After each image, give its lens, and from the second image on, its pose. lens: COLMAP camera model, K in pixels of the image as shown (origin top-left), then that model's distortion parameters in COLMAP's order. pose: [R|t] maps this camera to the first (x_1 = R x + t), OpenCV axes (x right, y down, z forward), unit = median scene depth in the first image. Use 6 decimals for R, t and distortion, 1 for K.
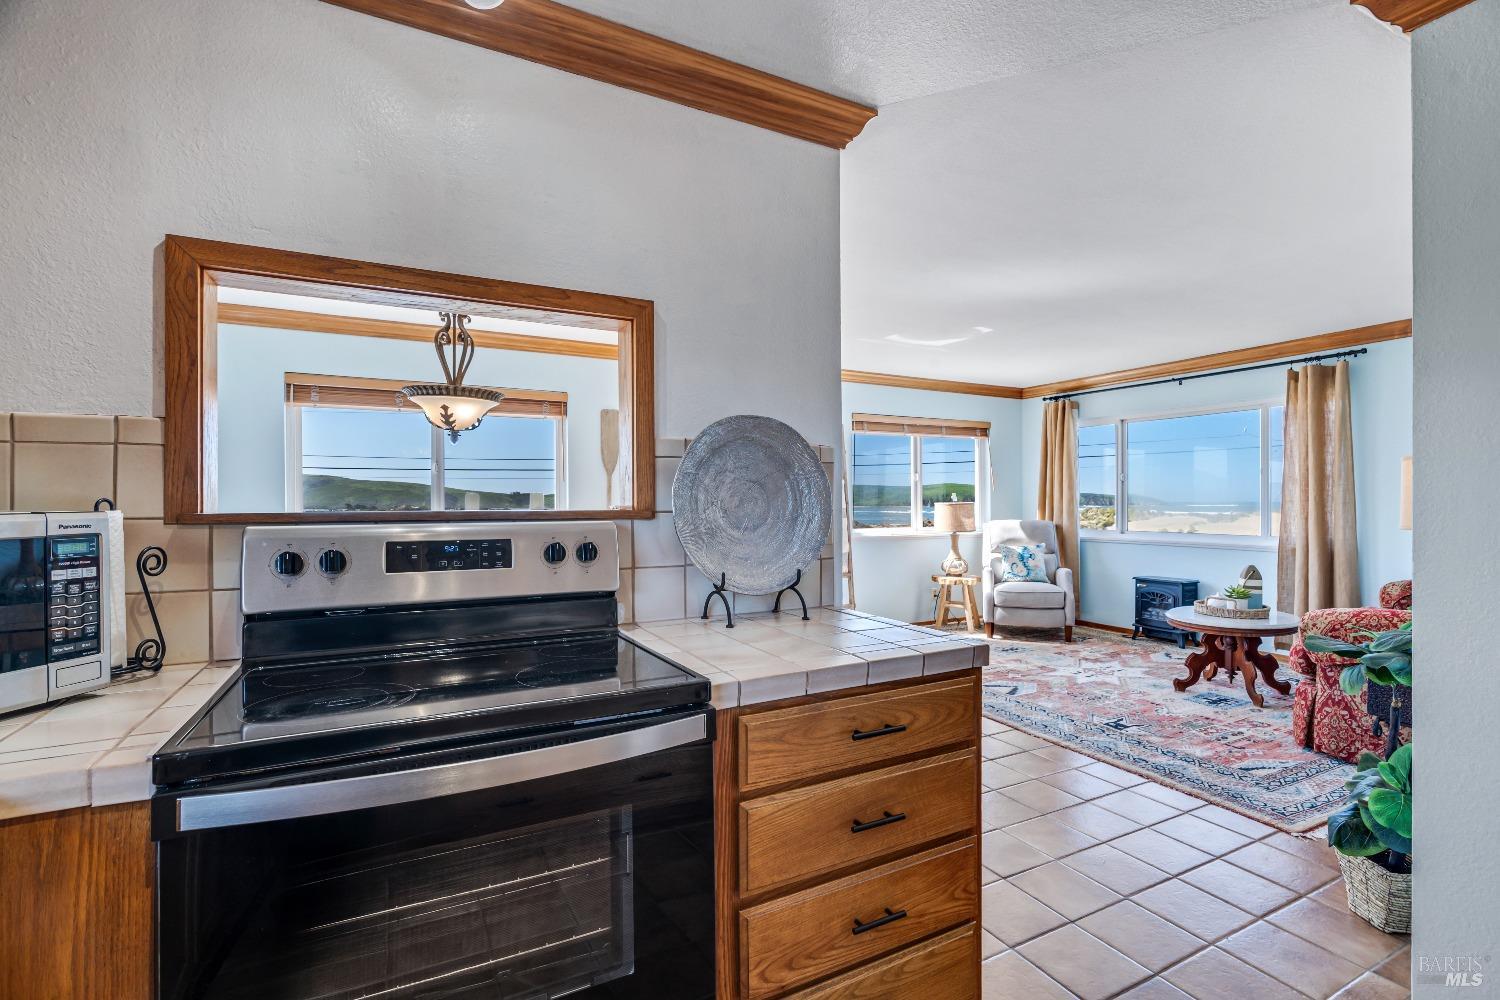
lens RADIAL K [[678.4, 0, 748.0], [0, 678.4, 504.6], [0, 0, 1]] dist [-0.011874, 0.004501]
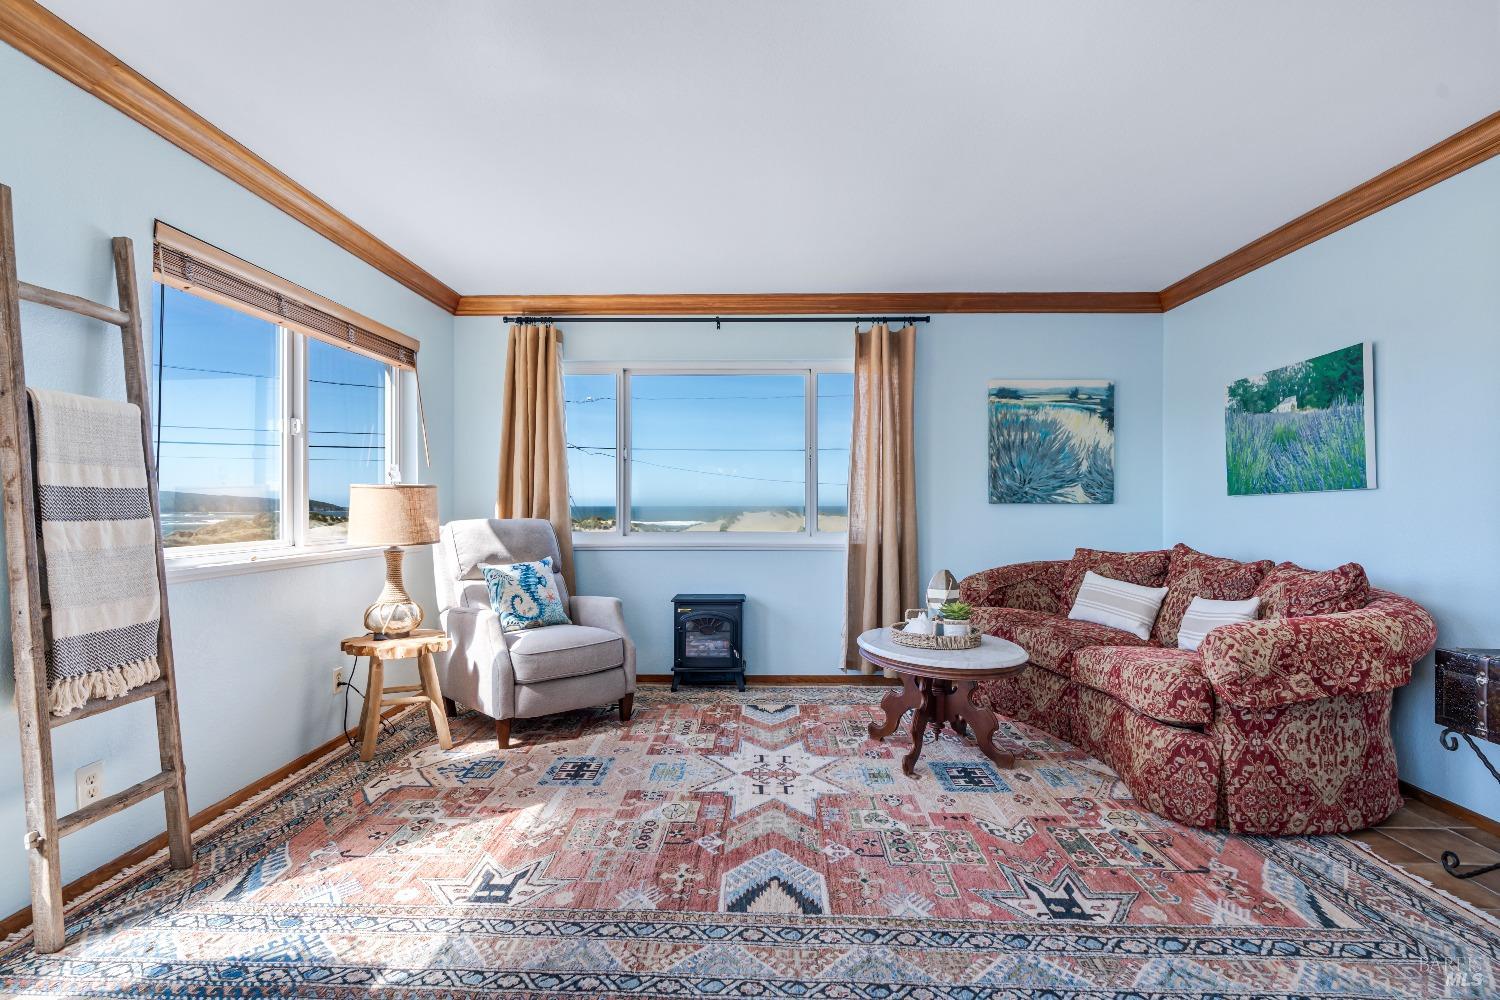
lens RADIAL K [[717.6, 0, 750.0], [0, 717.6, 500.0], [0, 0, 1]] dist [-0.003683, 0.000074]
pose [[0.476647, 0.008194, 0.879057, -0.034138], [0.002147, 0.999943, -0.010485, 0.020538], [-0.879092, 0.006885, 0.476602, 0.764315]]
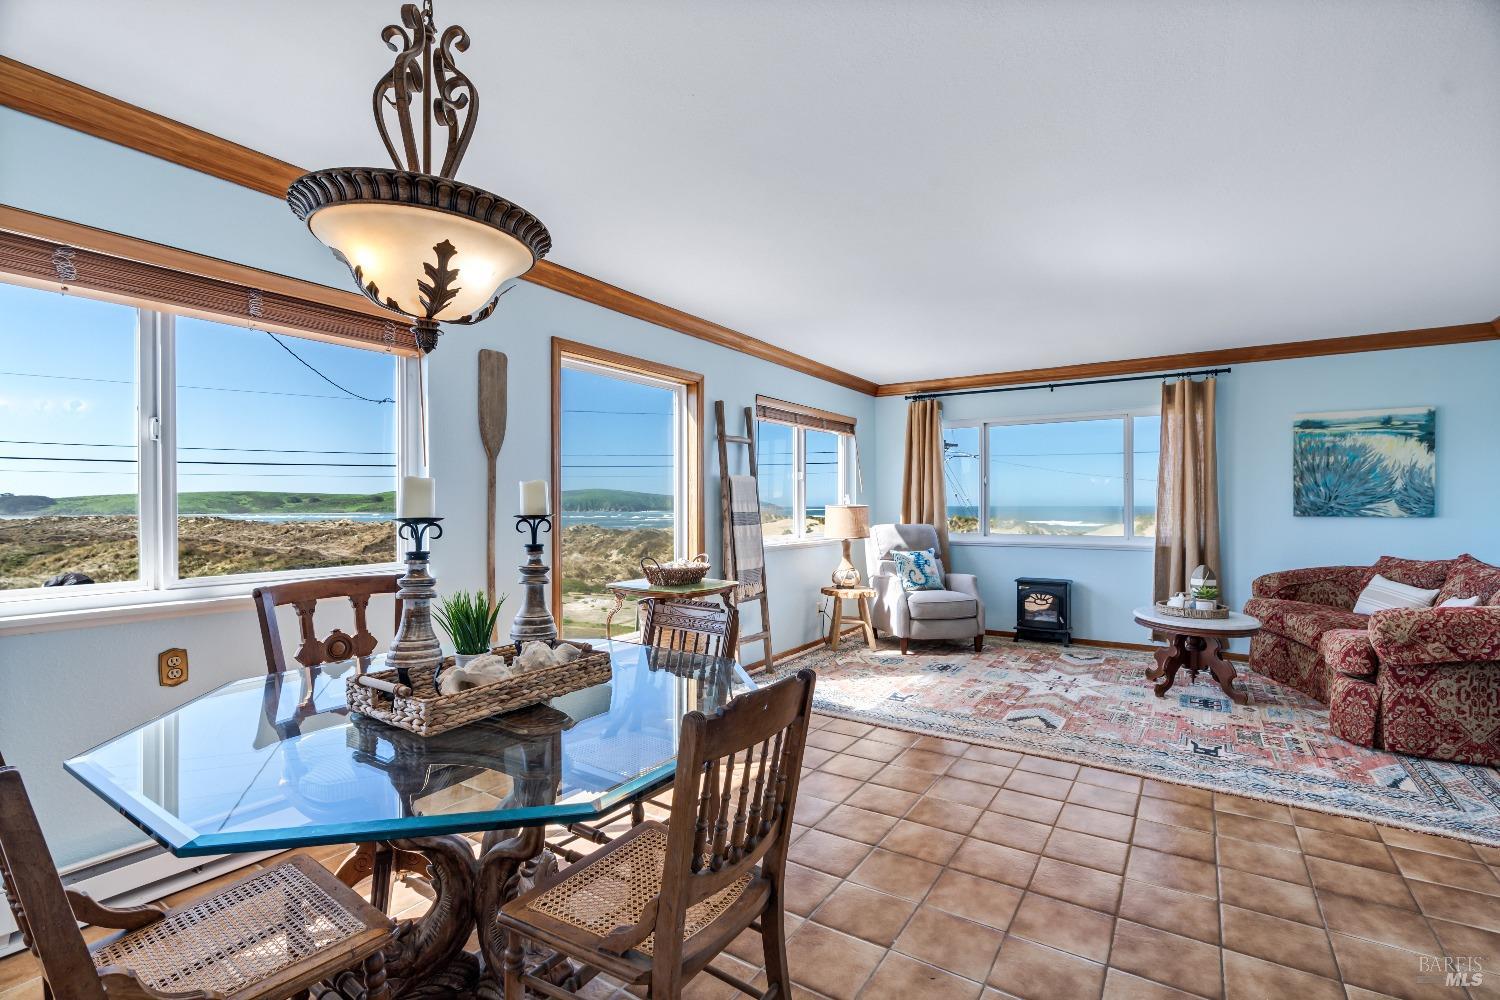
lens RADIAL K [[678.4, 0, 748.0], [0, 678.4, 504.6], [0, 0, 1]] dist [-0.011874, 0.004501]
pose [[0.874818, 0.001865, 0.484448, -0.341576], [0.000781, 0.999986, -0.005261, 0.001569], [-0.484451, 0.004981, 0.874804, 0.408620]]
